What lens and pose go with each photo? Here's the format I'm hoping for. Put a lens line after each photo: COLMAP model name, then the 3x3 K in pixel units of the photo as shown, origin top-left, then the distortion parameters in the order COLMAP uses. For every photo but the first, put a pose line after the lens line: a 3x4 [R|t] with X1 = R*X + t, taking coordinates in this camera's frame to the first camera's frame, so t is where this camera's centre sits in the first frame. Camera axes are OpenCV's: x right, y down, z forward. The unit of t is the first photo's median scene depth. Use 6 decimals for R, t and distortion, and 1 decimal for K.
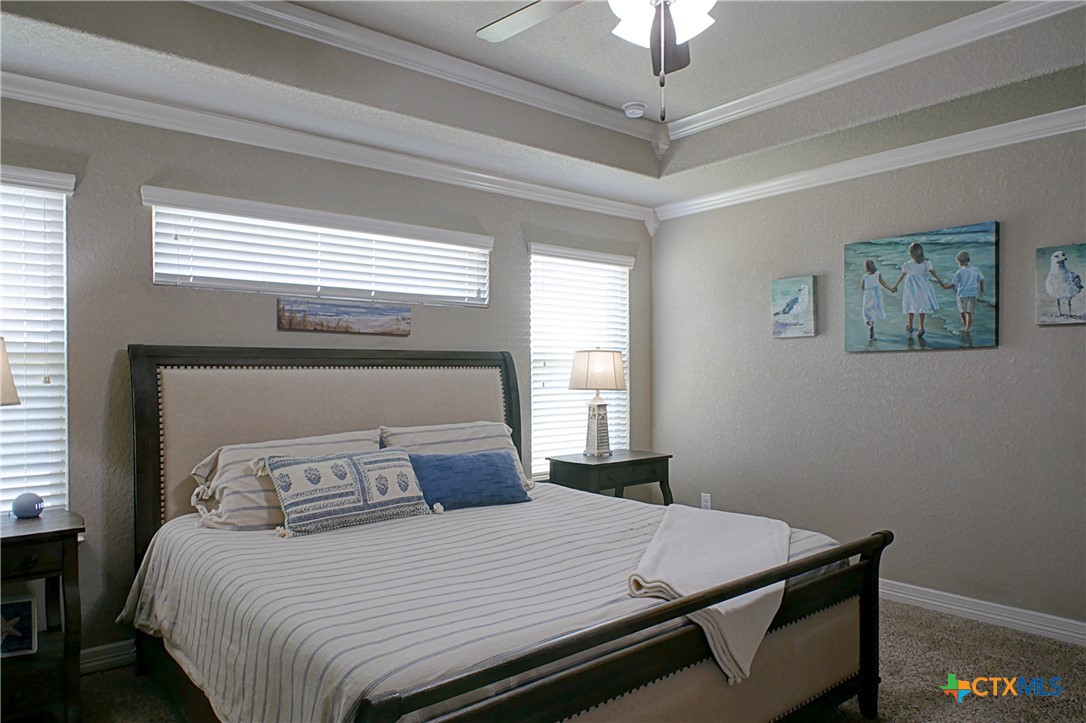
lens RADIAL K [[674.8, 0, 548.1], [0, 674.8, 368.5], [0, 0, 1]] dist [0.003450, -0.014596]
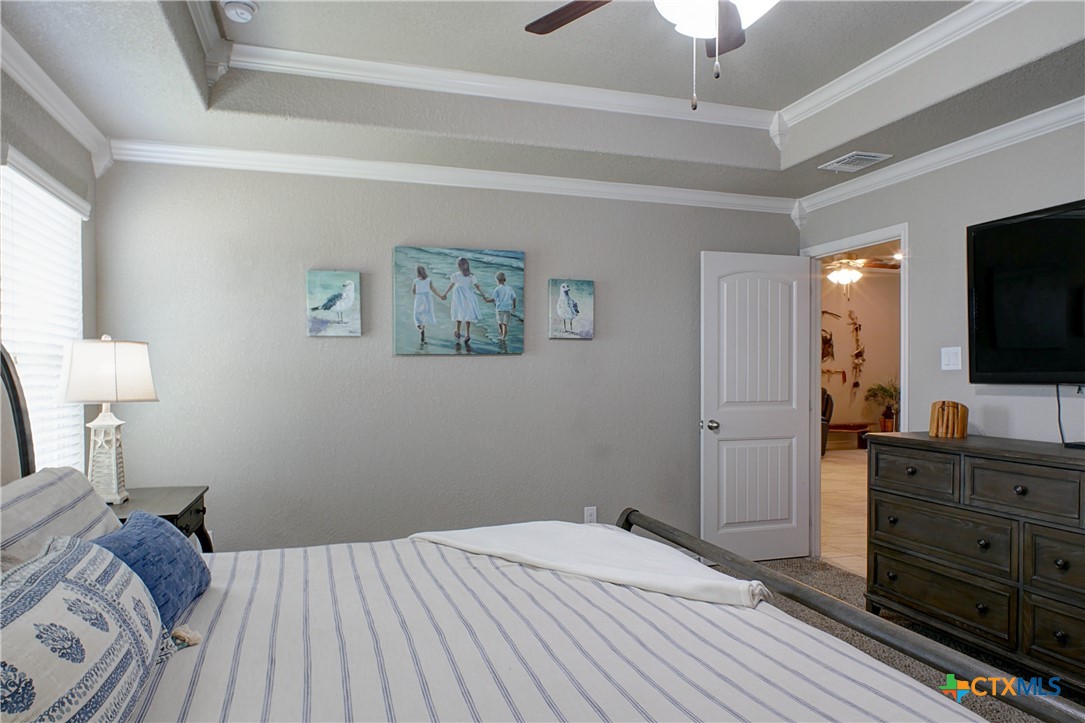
lens RADIAL K [[674.1, 0, 542.9], [0, 674.1, 368.5], [0, 0, 1]] dist [0.003450, -0.014596]
pose [[0.411666, 0.004954, 0.911321, -0.392559], [-0.006090, 0.999978, -0.002685, -0.002005], [-0.911315, -0.004444, 0.411687, 0.410548]]
